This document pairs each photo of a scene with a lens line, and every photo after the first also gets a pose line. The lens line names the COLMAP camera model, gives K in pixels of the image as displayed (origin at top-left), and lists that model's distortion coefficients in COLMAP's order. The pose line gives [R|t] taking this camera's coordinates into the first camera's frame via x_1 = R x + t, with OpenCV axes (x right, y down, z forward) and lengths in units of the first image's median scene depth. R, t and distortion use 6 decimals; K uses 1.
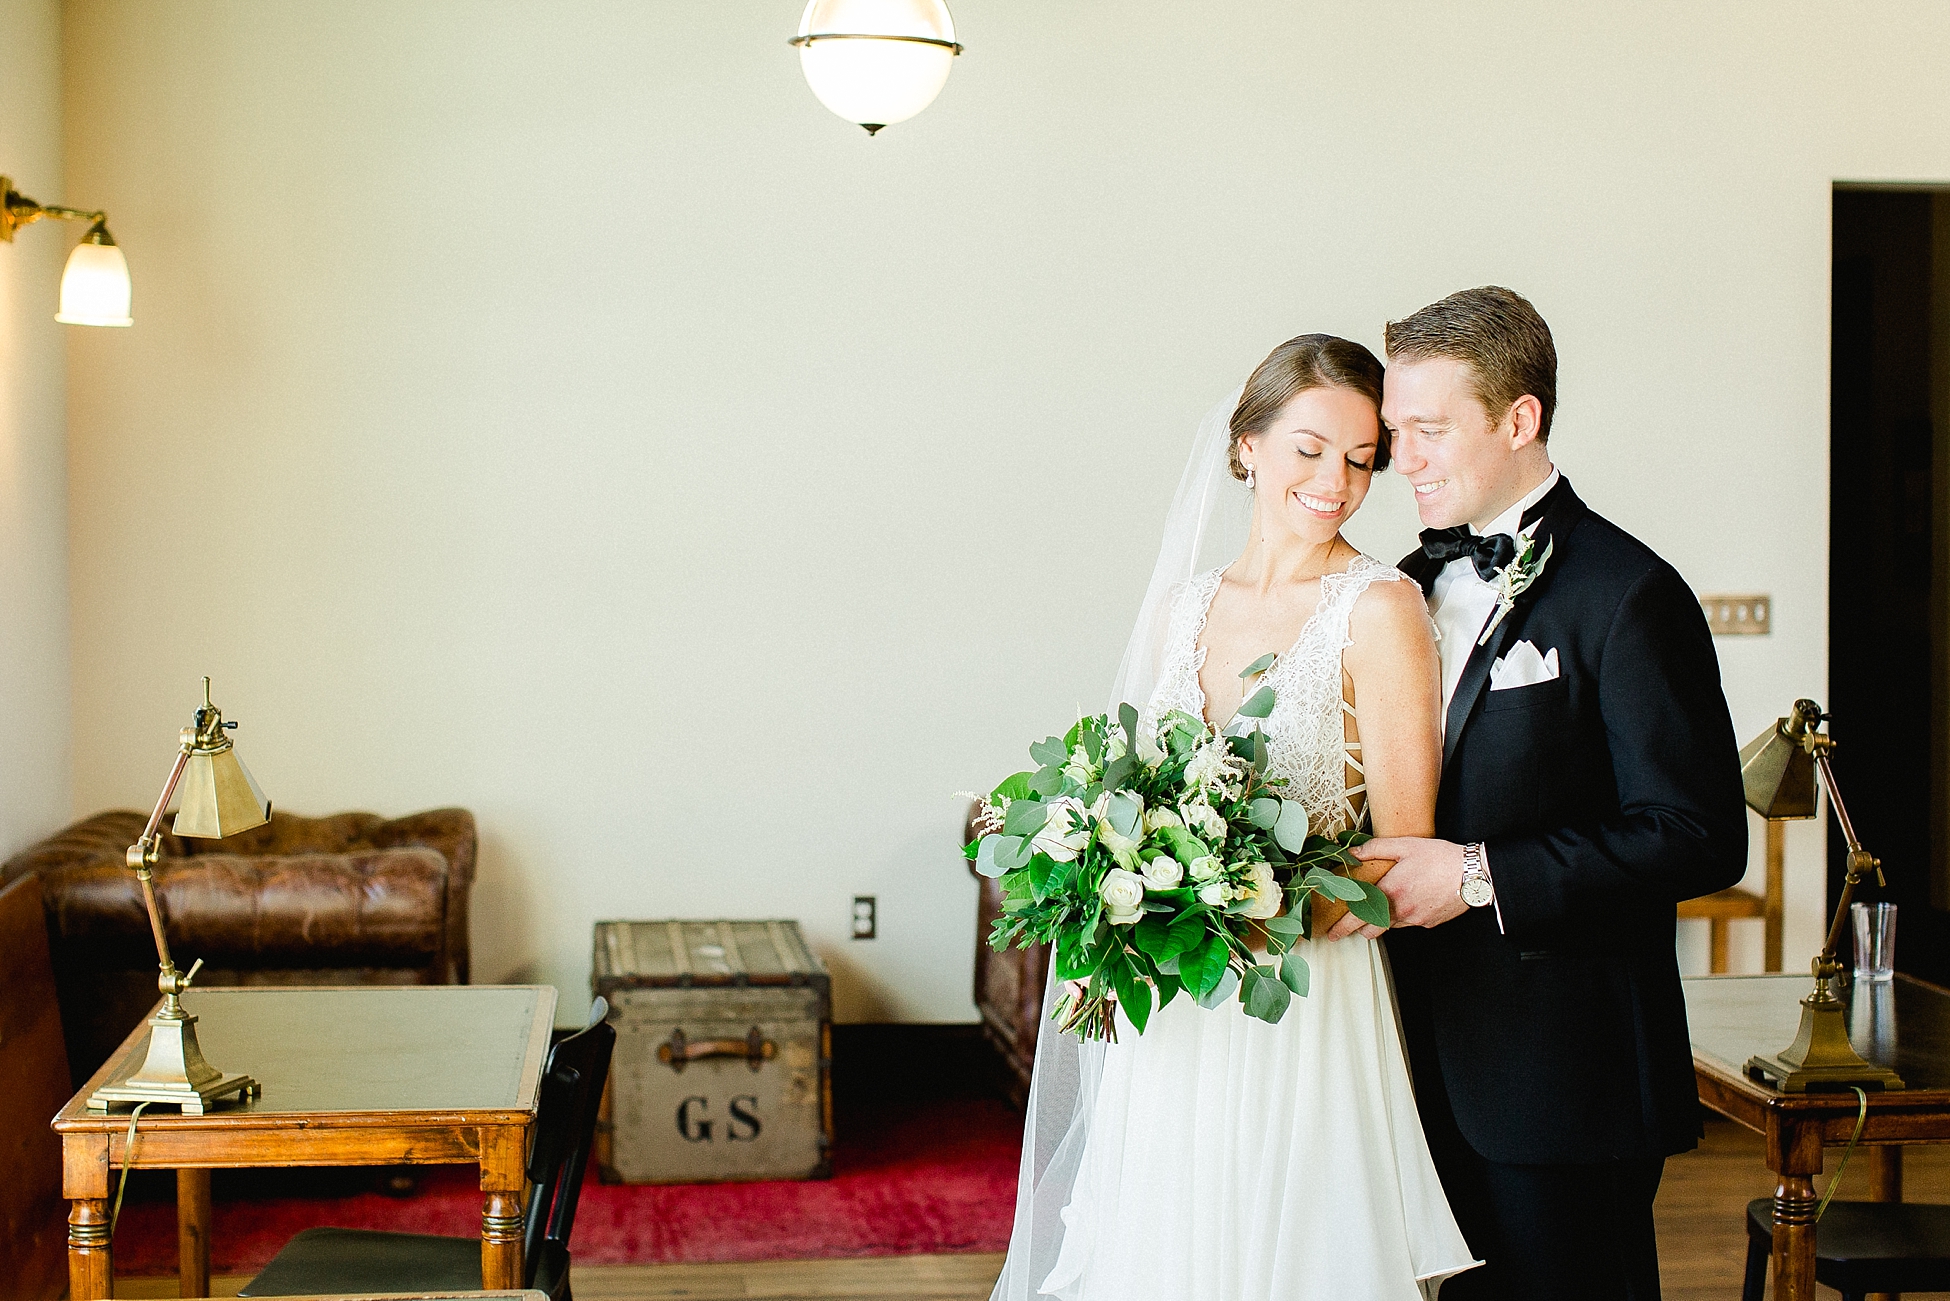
lens RADIAL K [[2897.9, 0, 973.8], [0, 2897.9, 647.7], [0, 0, 1]] dist [-0.031141, 0.000000]
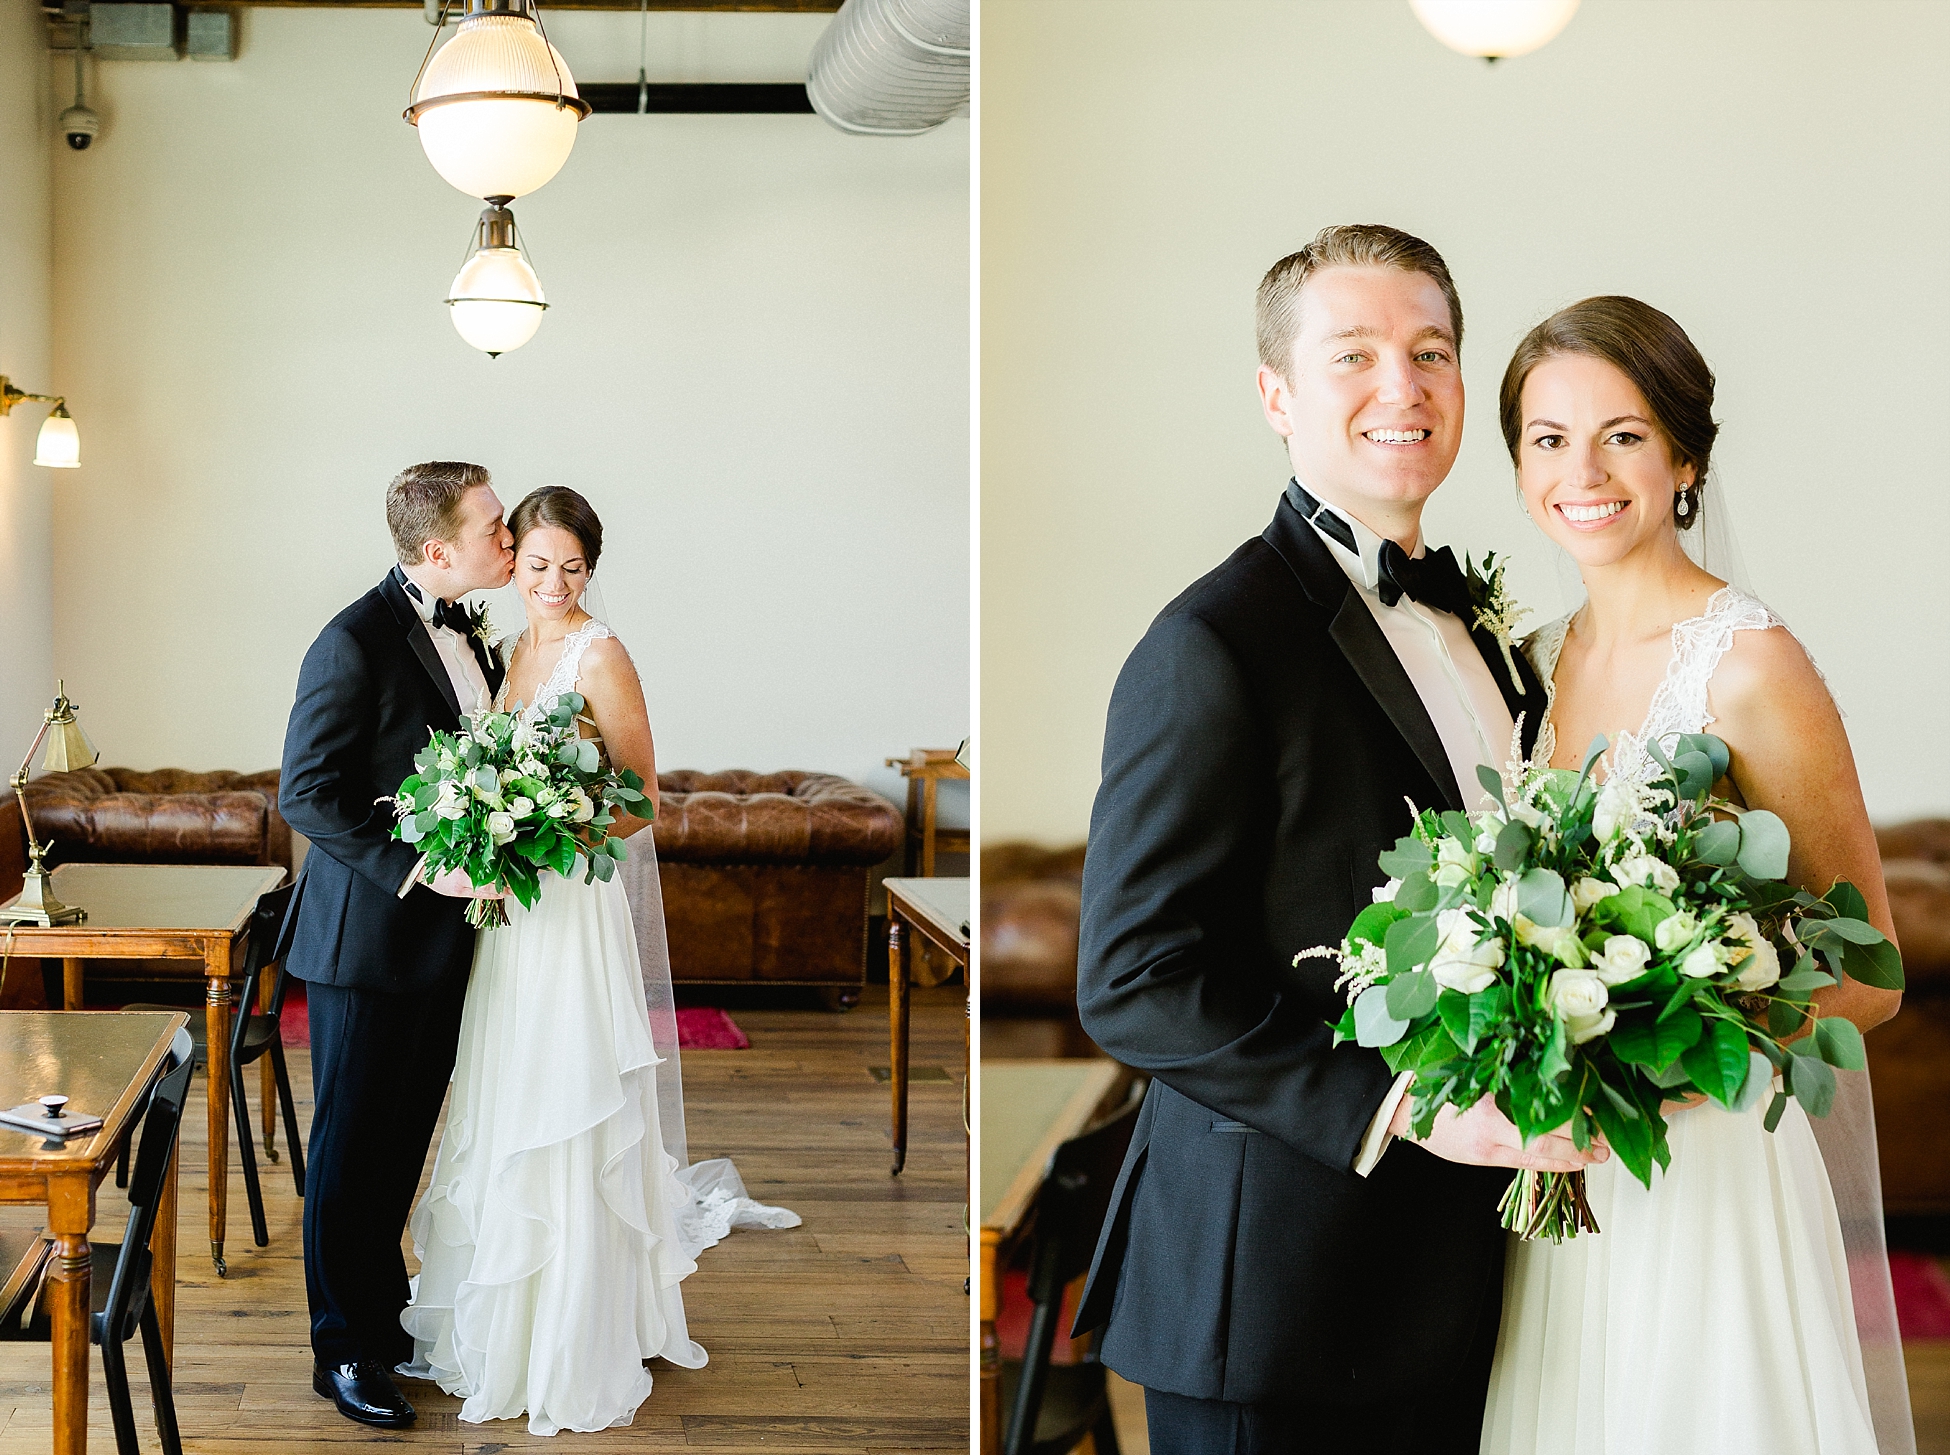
lens RADIAL K [[2723.9, 0, 976.9], [0, 2723.9, 729.7], [0, 0, 1]] dist [0.026887, 0.000000]
pose [[0.993762, 0.017172, -0.110188, 0.462945], [-0.015738, 0.999780, 0.013872, 0.008642], [0.110402, -0.012051, 0.993814, -0.576563]]
